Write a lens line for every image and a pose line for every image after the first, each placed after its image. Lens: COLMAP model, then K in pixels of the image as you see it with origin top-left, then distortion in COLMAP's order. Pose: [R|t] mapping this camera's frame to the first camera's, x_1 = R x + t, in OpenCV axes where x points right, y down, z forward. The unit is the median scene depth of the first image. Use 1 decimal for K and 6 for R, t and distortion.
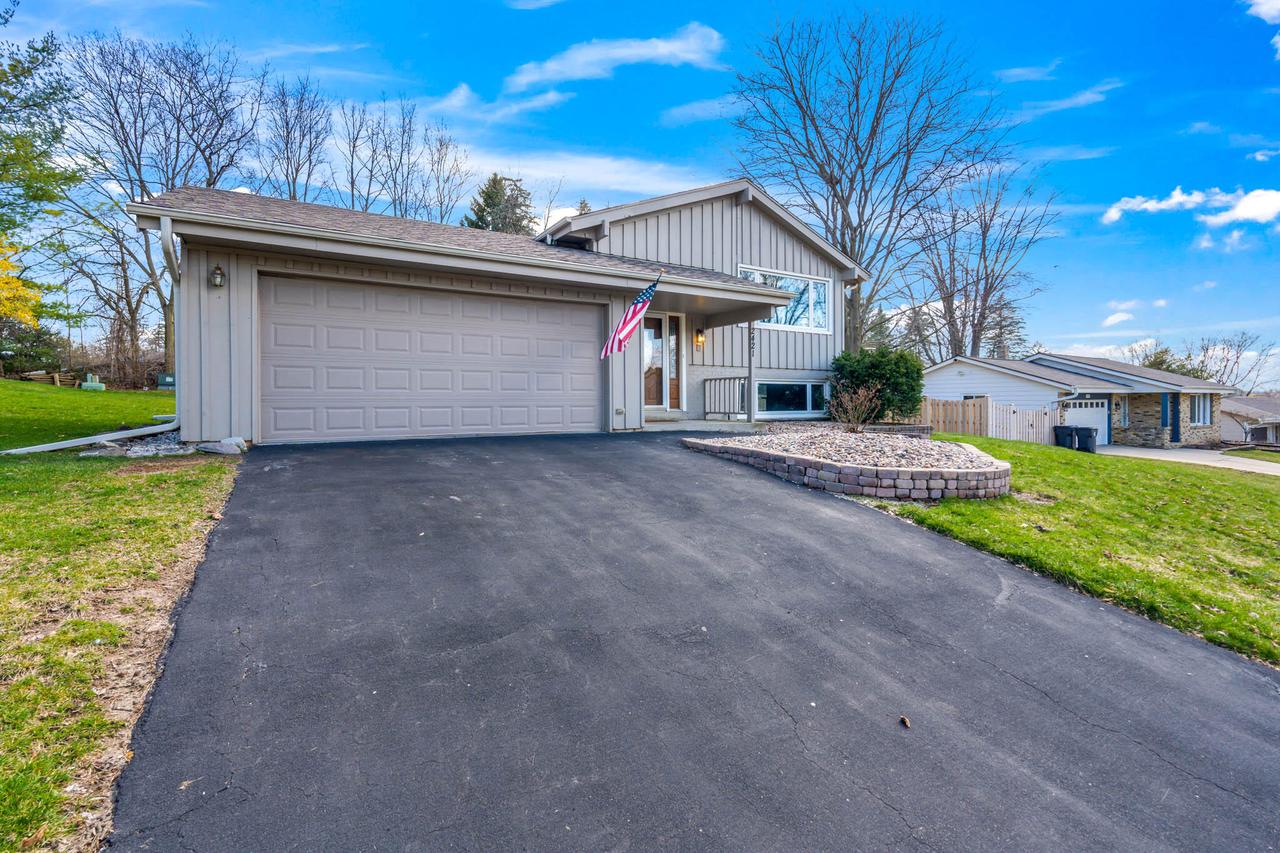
lens RADIAL K [[571.8, 0, 640.0], [0, 571.8, 414.9], [0, 0, 1]] dist [-0.001772, 0.000027]
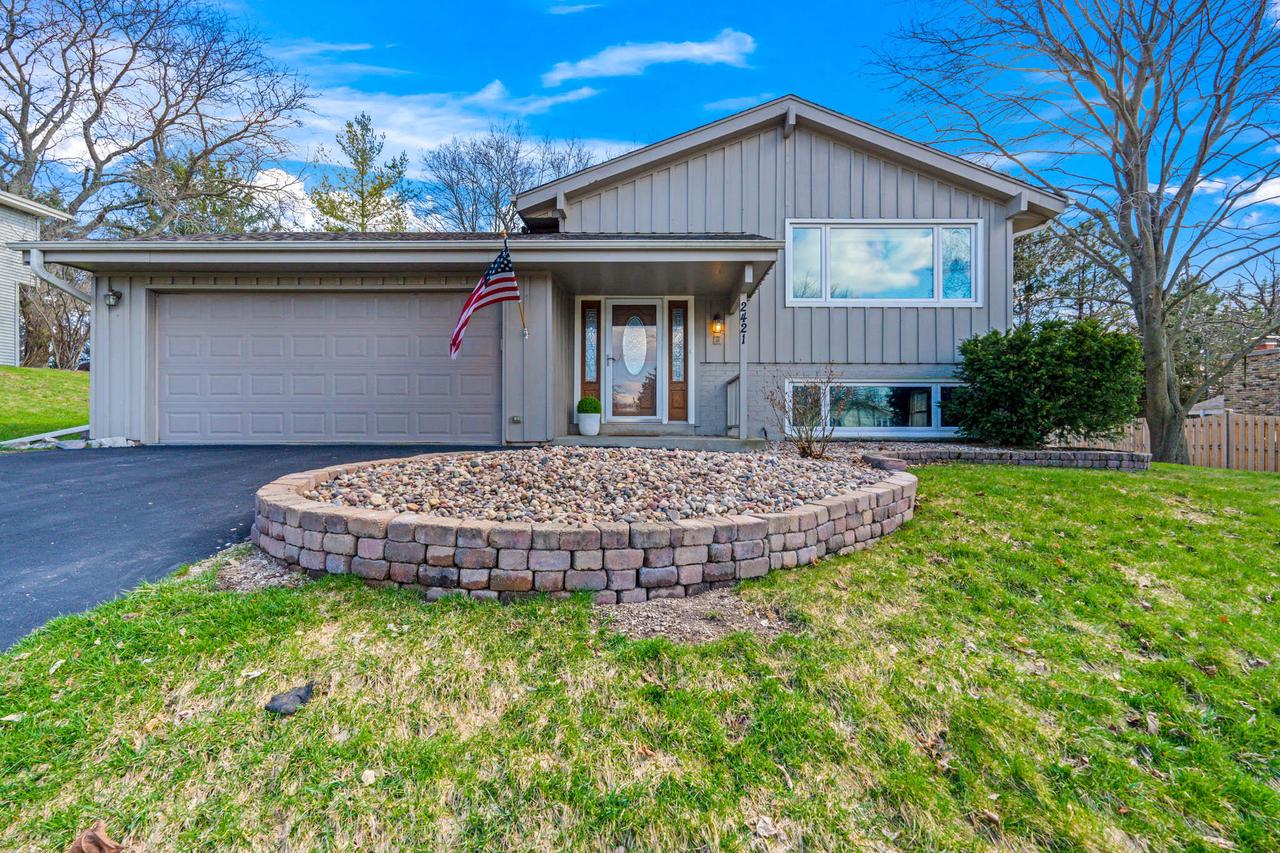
lens RADIAL K [[582.3, 0, 640.0], [0, 582.3, 426.5], [0, 0, 1]] dist [0.016509, 0.000052]
pose [[0.840212, 0.005177, -0.542234, 0.444297], [-0.016940, 0.999717, -0.016706, 0.010992], [0.541994, 0.023222, 0.840062, 0.318206]]
